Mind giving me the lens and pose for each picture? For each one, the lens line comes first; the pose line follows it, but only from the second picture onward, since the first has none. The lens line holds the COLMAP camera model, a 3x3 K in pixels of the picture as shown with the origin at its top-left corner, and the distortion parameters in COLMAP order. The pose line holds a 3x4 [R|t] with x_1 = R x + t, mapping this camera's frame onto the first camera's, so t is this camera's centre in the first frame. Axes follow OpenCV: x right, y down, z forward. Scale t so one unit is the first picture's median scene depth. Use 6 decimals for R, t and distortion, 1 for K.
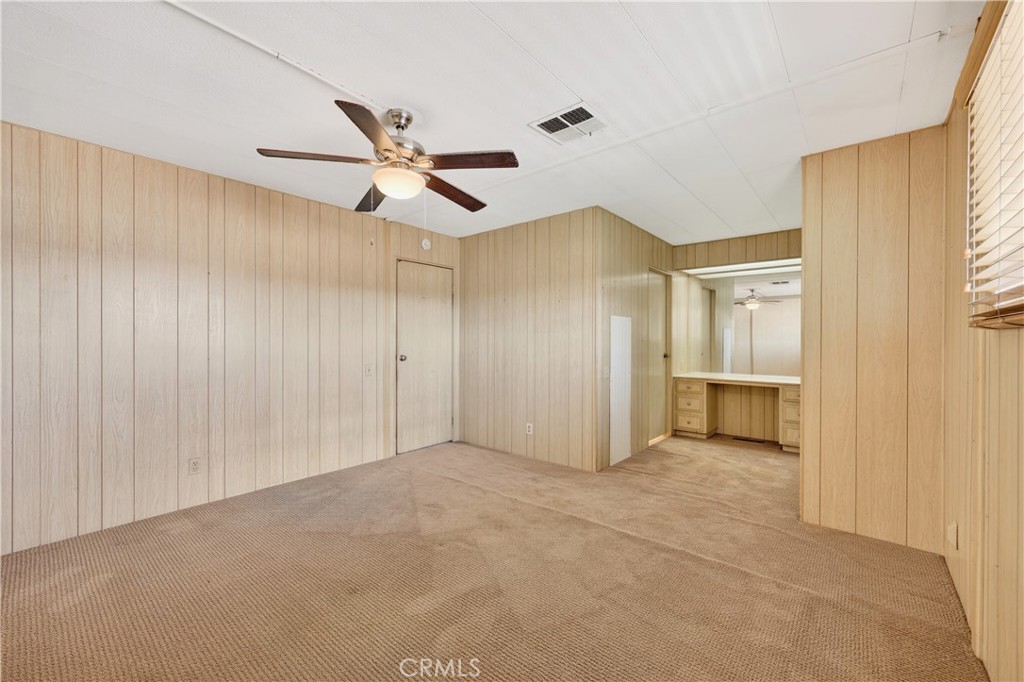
lens RADIAL K [[416.0, 0, 509.8], [0, 416.0, 341.2], [0, 0, 1]] dist [0.001872, 0.000204]
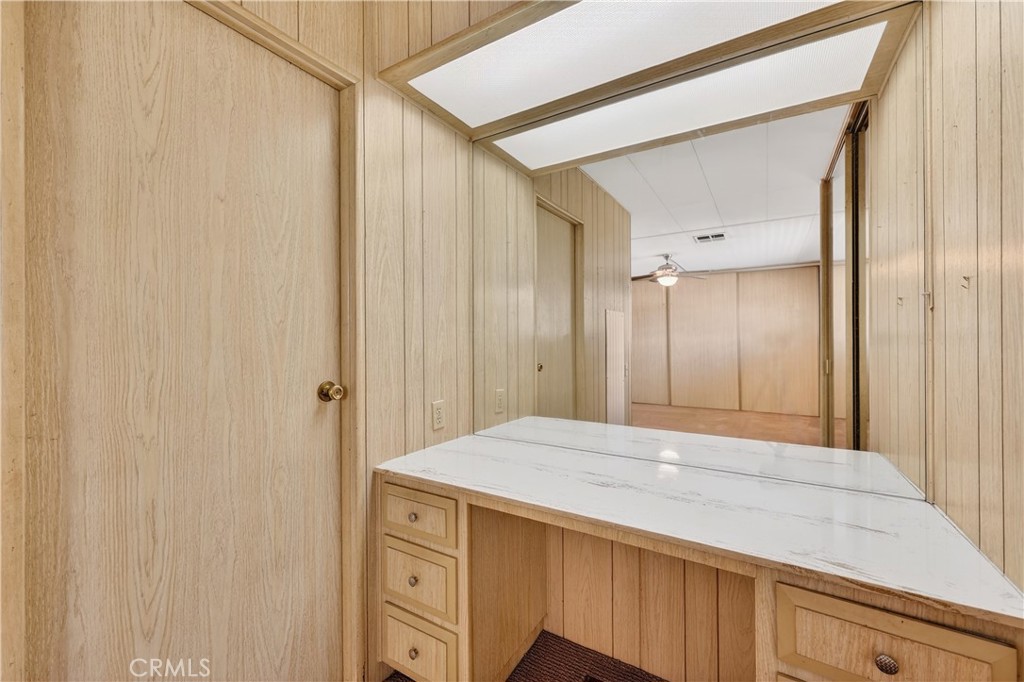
lens RADIAL K [[416.0, 0, 512.8], [0, 416.0, 339.1], [0, 0, 1]] dist [0.001872, 0.000204]
pose [[0.988196, -0.005038, 0.153113, 0.378946], [0.006152, 0.999958, -0.006807, 0.003462], [-0.153073, 0.007669, 0.988185, 0.617498]]
